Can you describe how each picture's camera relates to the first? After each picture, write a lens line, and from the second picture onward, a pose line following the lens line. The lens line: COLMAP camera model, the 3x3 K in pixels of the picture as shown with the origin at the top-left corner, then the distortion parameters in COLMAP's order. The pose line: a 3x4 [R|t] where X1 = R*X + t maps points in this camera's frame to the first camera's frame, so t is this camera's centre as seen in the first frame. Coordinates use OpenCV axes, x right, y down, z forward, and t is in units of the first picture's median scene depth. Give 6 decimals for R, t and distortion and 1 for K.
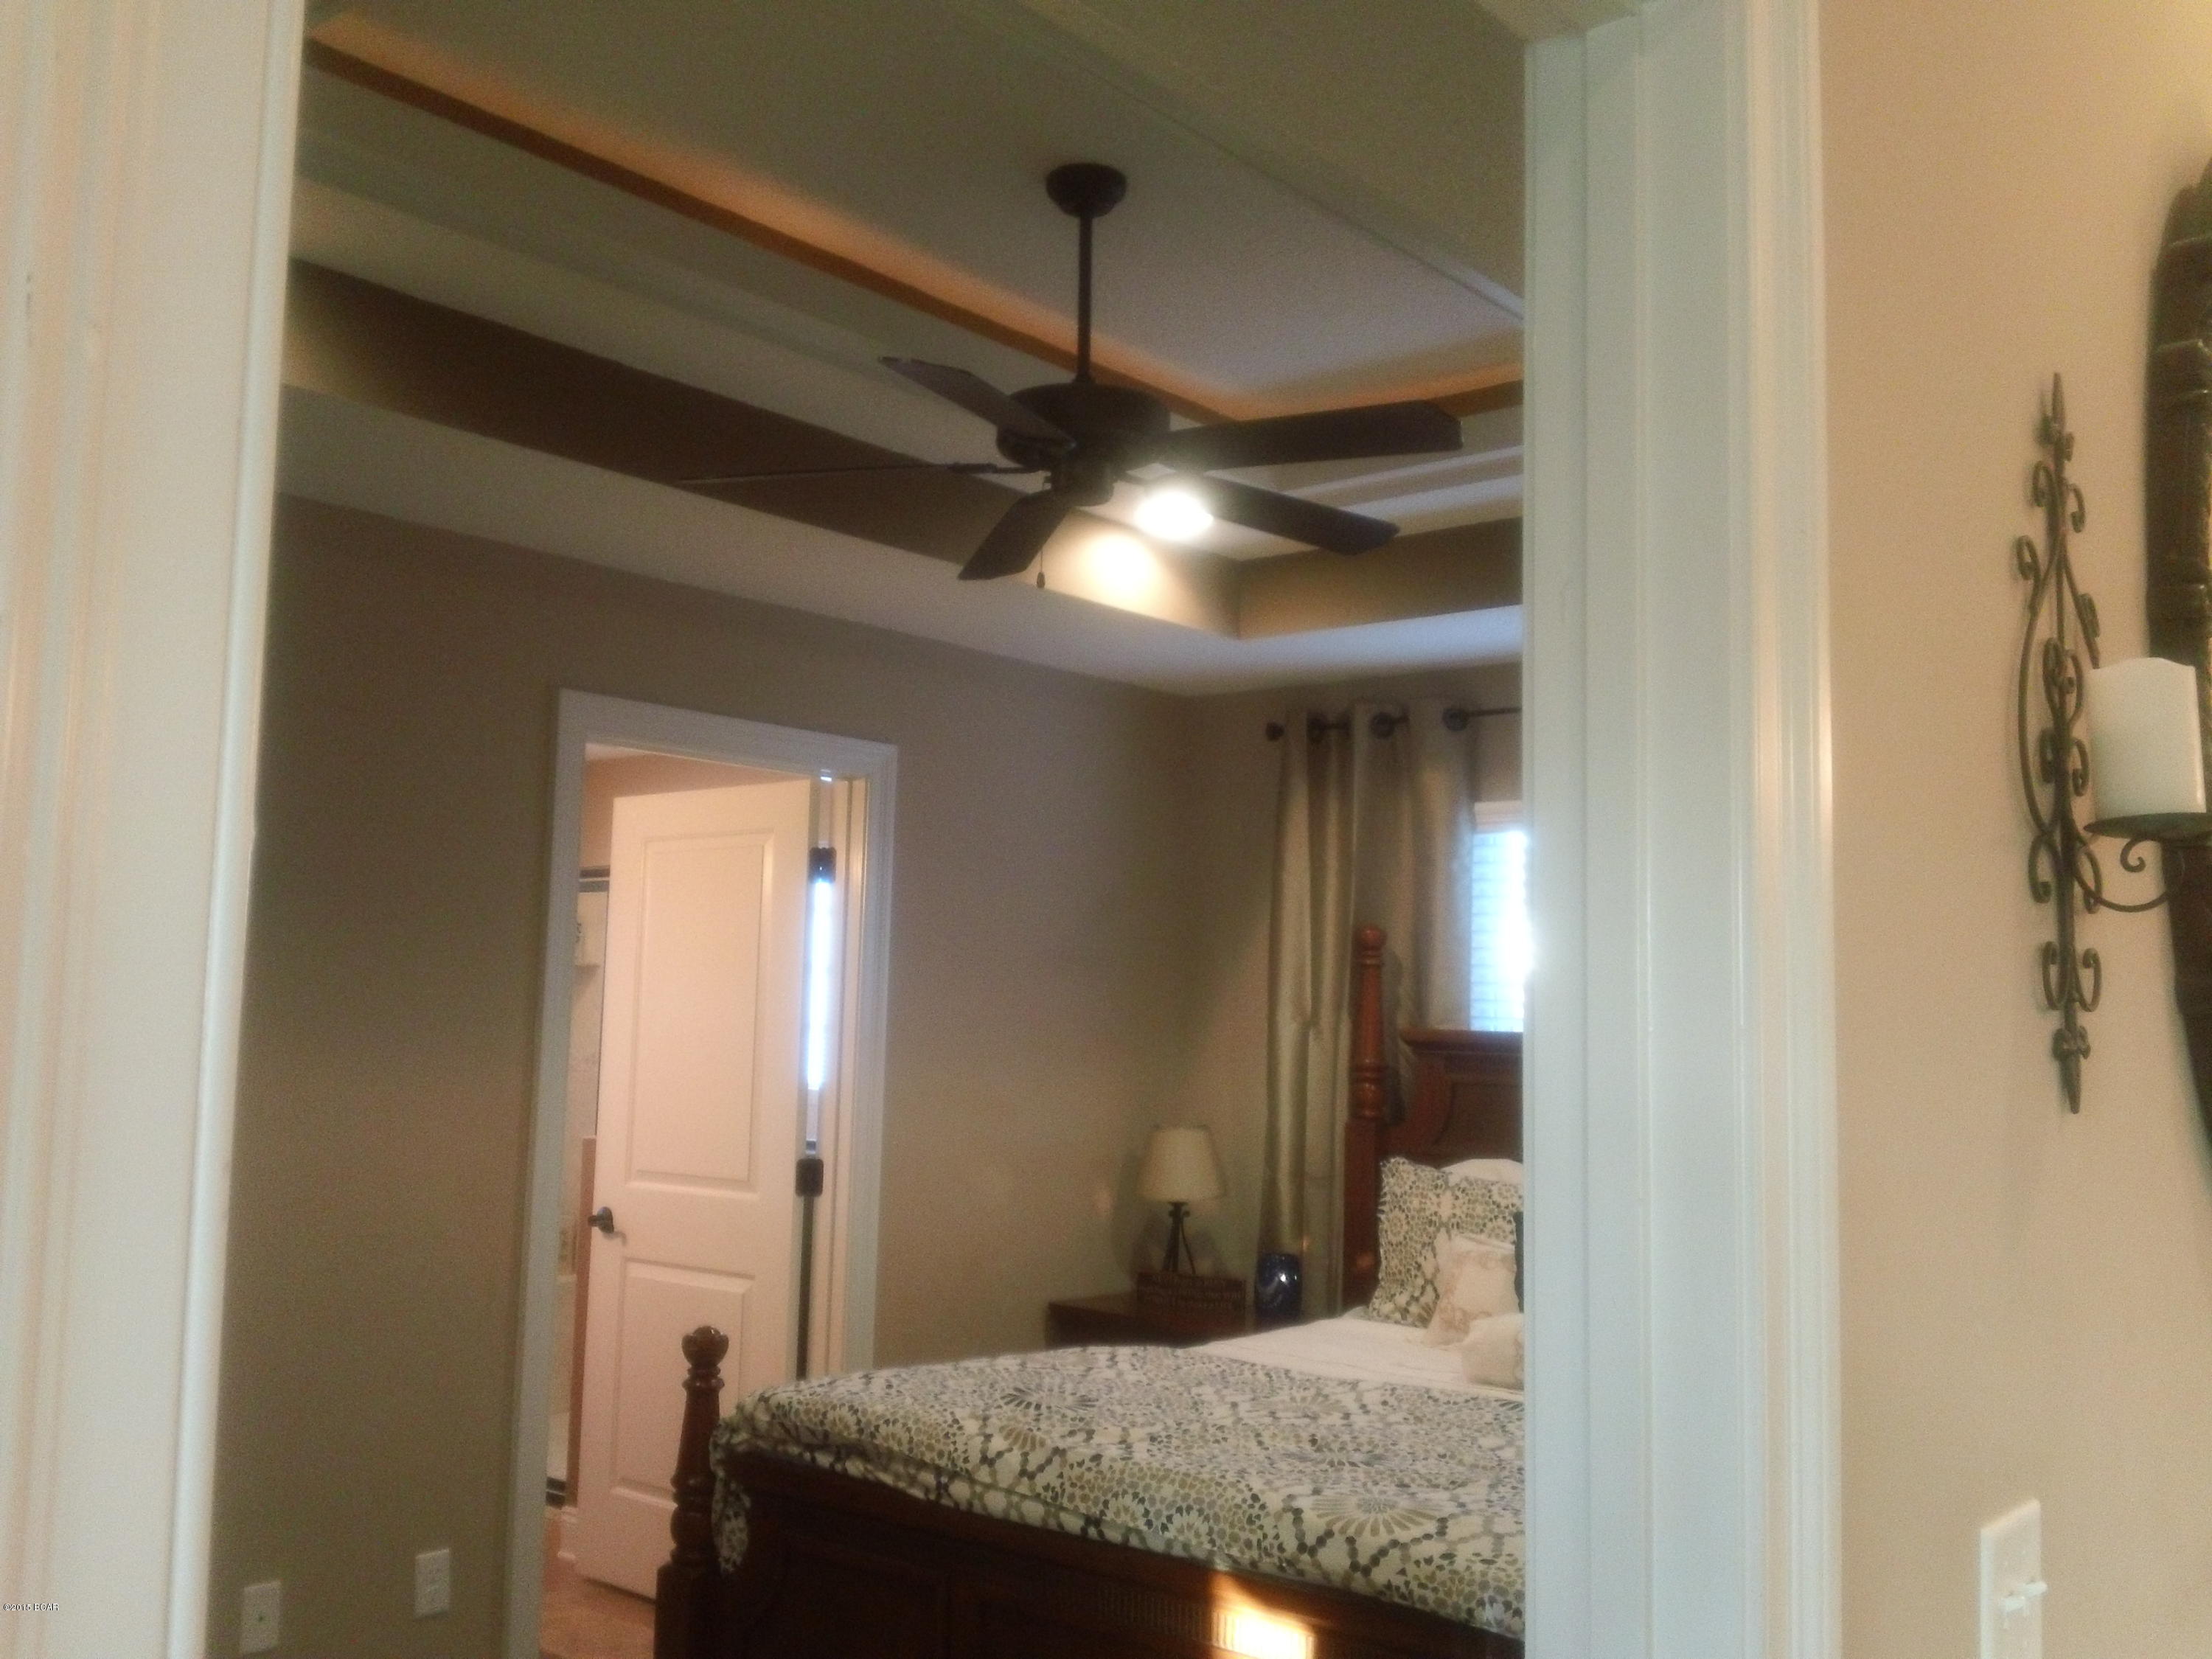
lens RADIAL K [[2145.4, 0, 1102.1], [0, 2145.4, 792.3], [0, 0, 1]] dist [0.114021, -0.345989]
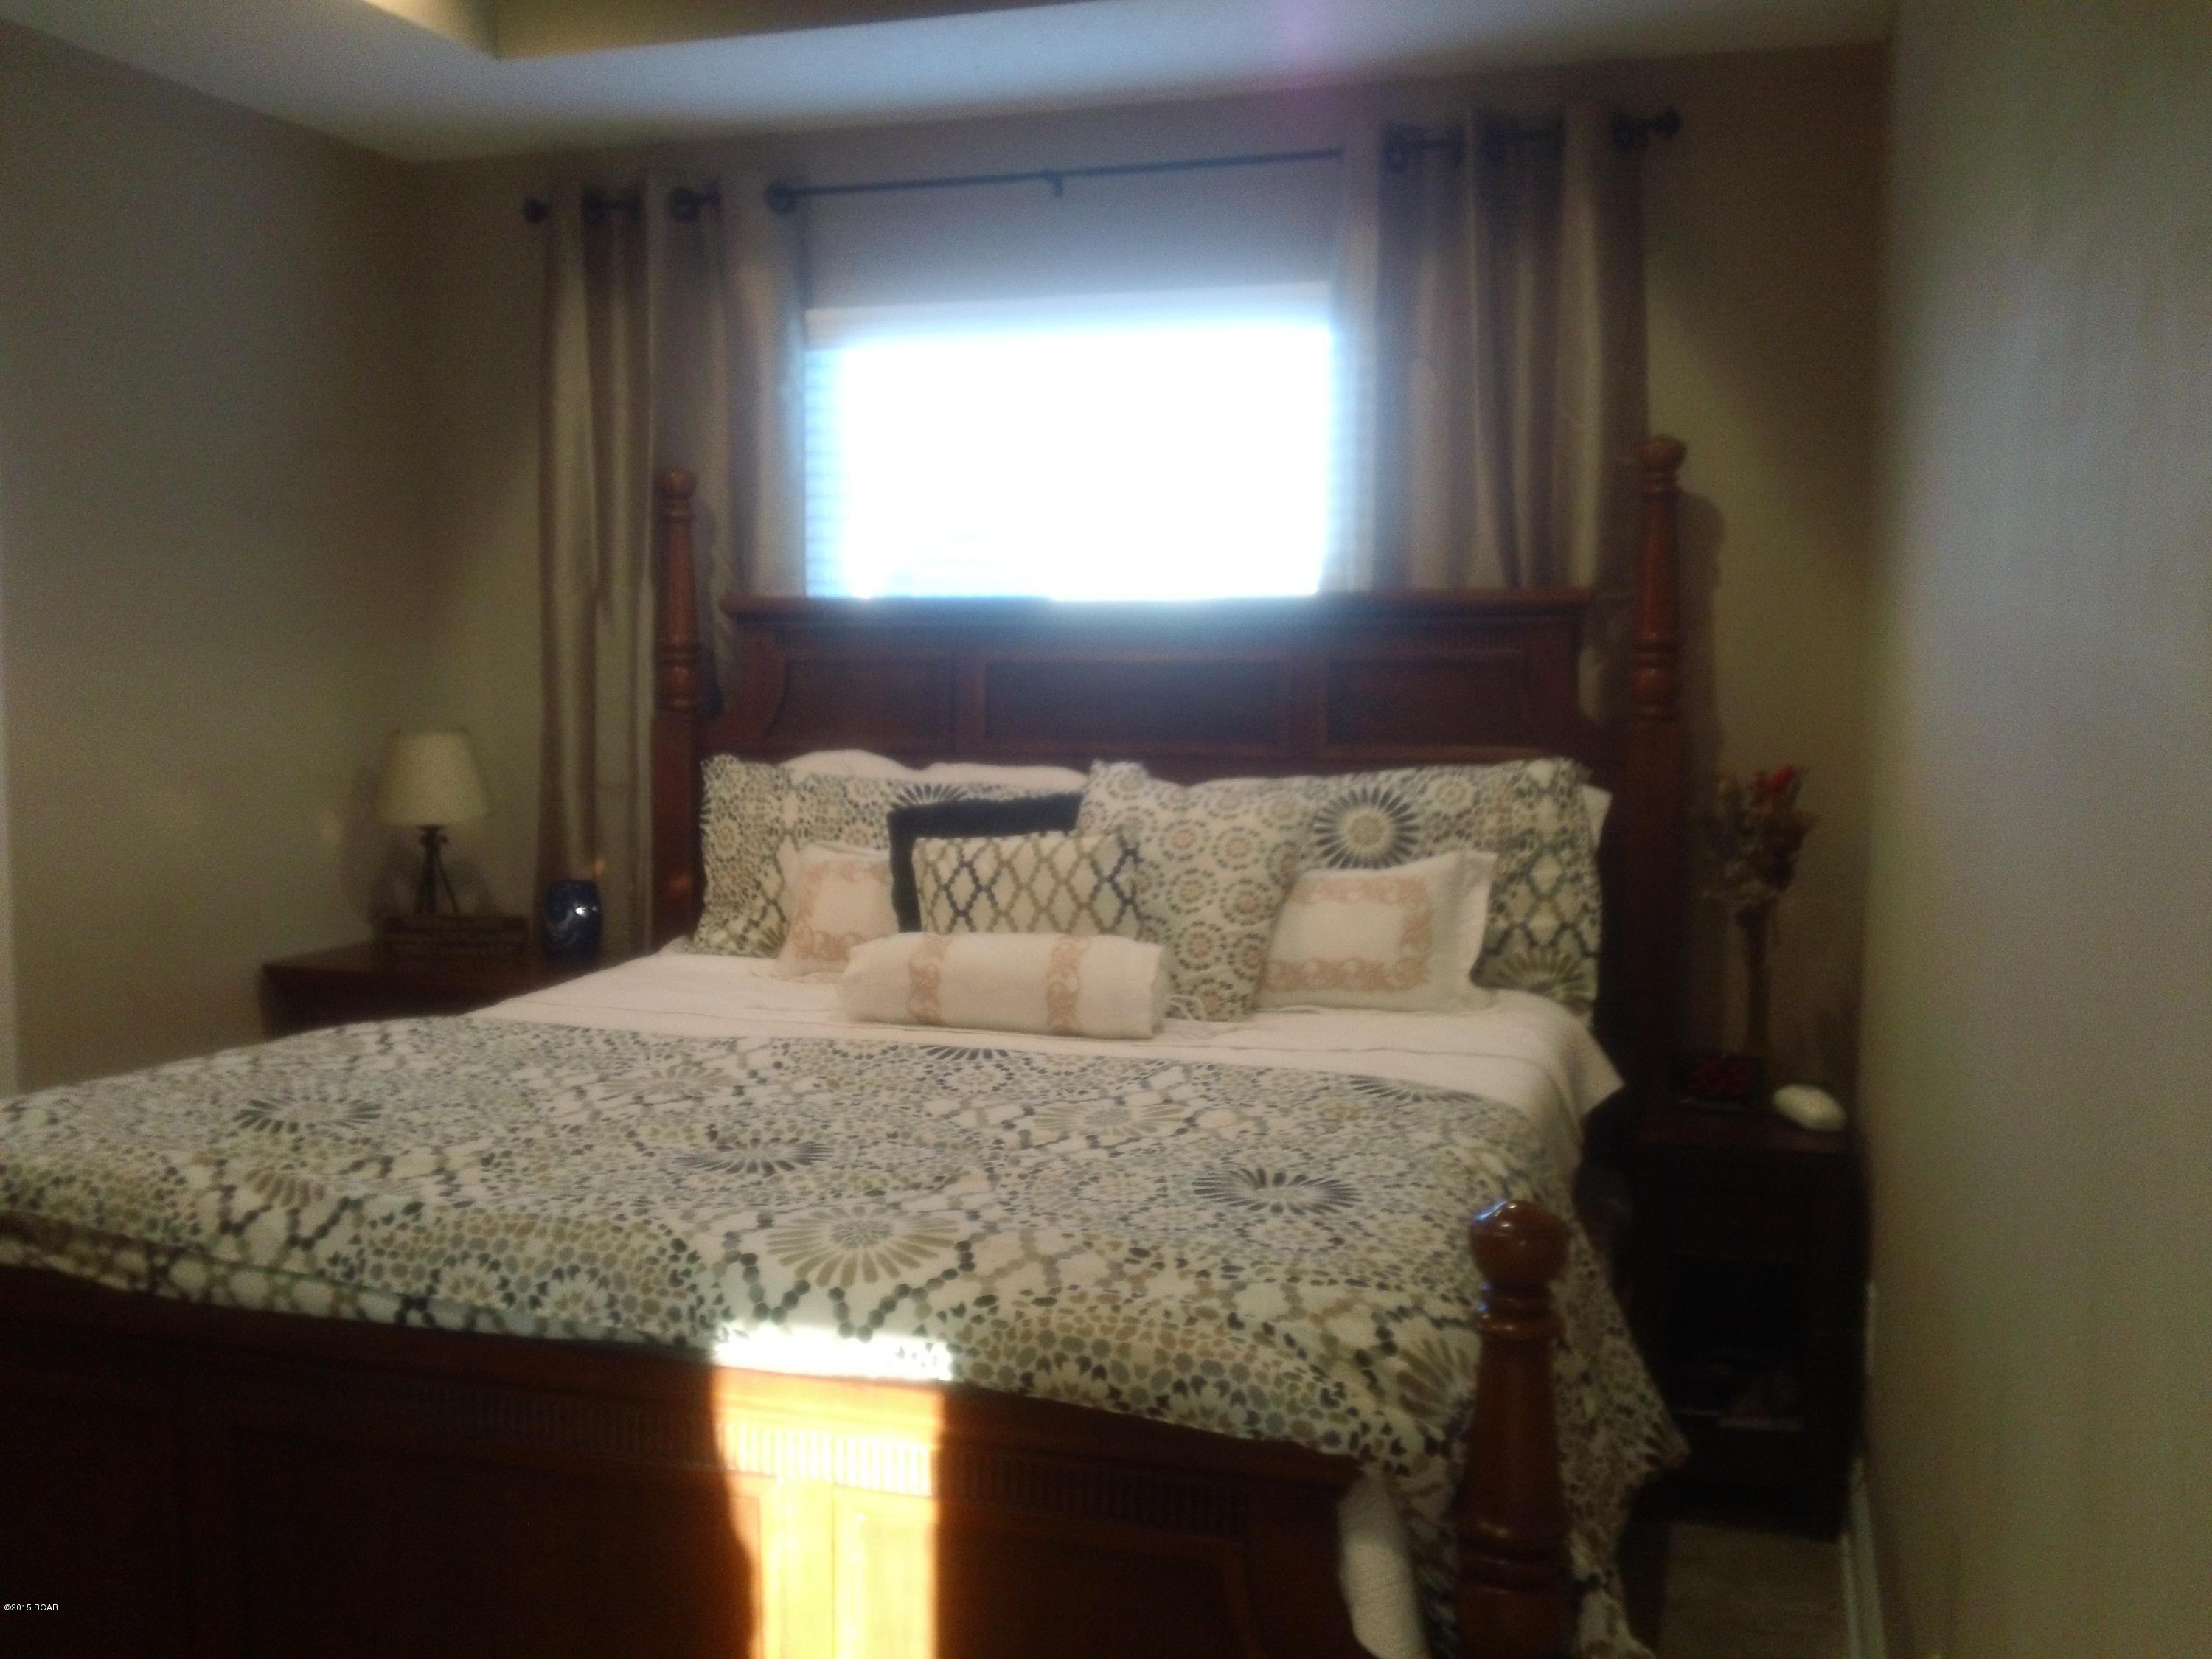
lens RADIAL K [[2145.4, 0, 1102.1], [0, 2145.4, 792.3], [0, 0, 1]] dist [0.114021, -0.345989]
pose [[0.930115, -0.051780, 0.363601, -0.035255], [-0.013803, 0.984384, 0.175494, 0.056967], [-0.367010, -0.168249, 0.914875, 0.298659]]
